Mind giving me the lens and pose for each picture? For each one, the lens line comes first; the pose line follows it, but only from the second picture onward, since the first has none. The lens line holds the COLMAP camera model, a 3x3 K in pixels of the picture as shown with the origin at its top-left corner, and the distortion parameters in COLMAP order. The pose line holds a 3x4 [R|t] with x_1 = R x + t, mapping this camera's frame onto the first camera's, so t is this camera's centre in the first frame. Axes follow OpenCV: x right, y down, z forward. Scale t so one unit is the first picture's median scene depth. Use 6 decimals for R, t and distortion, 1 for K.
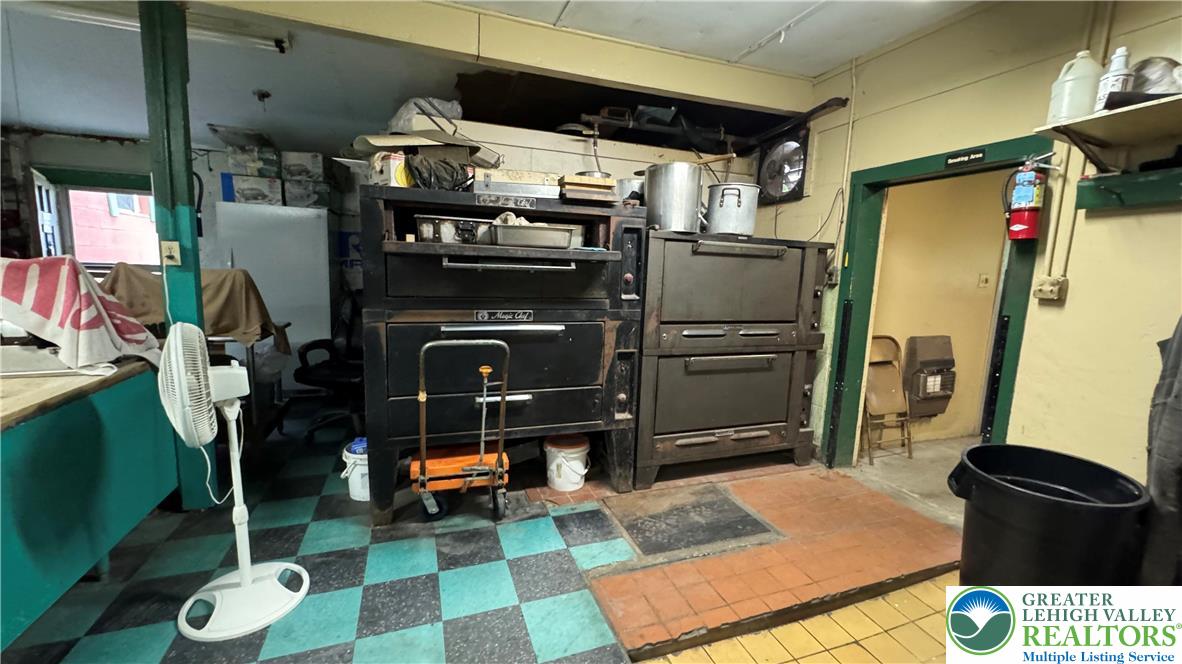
lens RADIAL K [[471.9, 0, 589.5], [0, 471.9, 332.5], [0, 0, 1]] dist [-0.000901, -0.000559]
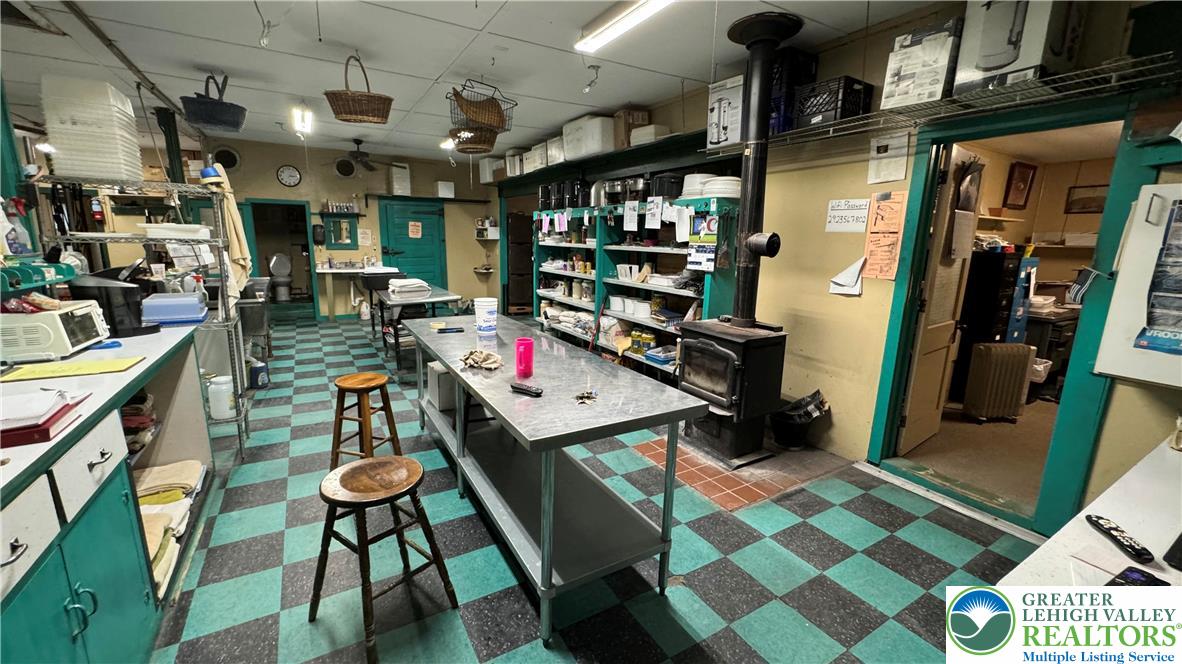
lens RADIAL K [[471.9, 0, 589.5], [0, 471.9, 332.5], [0, 0, 1]] dist [-0.000901, -0.000559]
pose [[-0.184228, -0.227310, 0.956237, -3.409023], [0.105363, 0.962716, 0.249150, 0.130678], [-0.977220, 0.146653, -0.153409, -1.985382]]
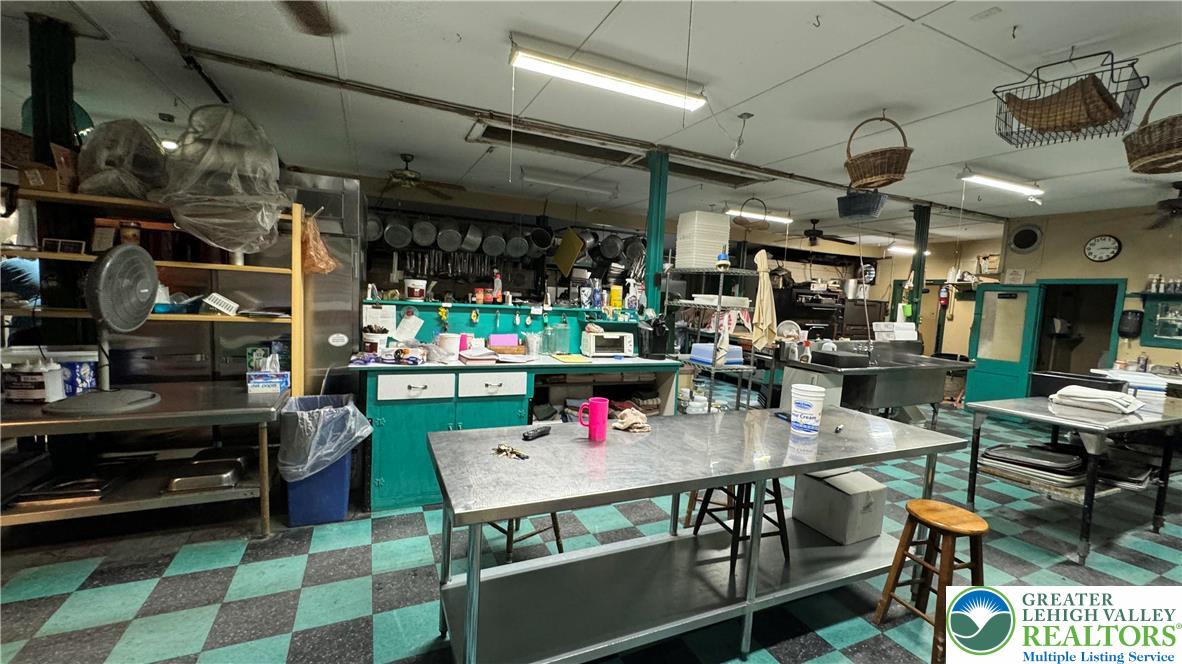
lens RADIAL K [[471.9, 0, 589.5], [0, 471.9, 332.5], [0, 0, 1]] dist [-0.000901, -0.000559]
pose [[0.996221, 0.011514, 0.086083, -2.581790], [-0.007231, 0.998728, -0.049906, 0.282959], [-0.086548, 0.049095, 0.995037, -2.896097]]
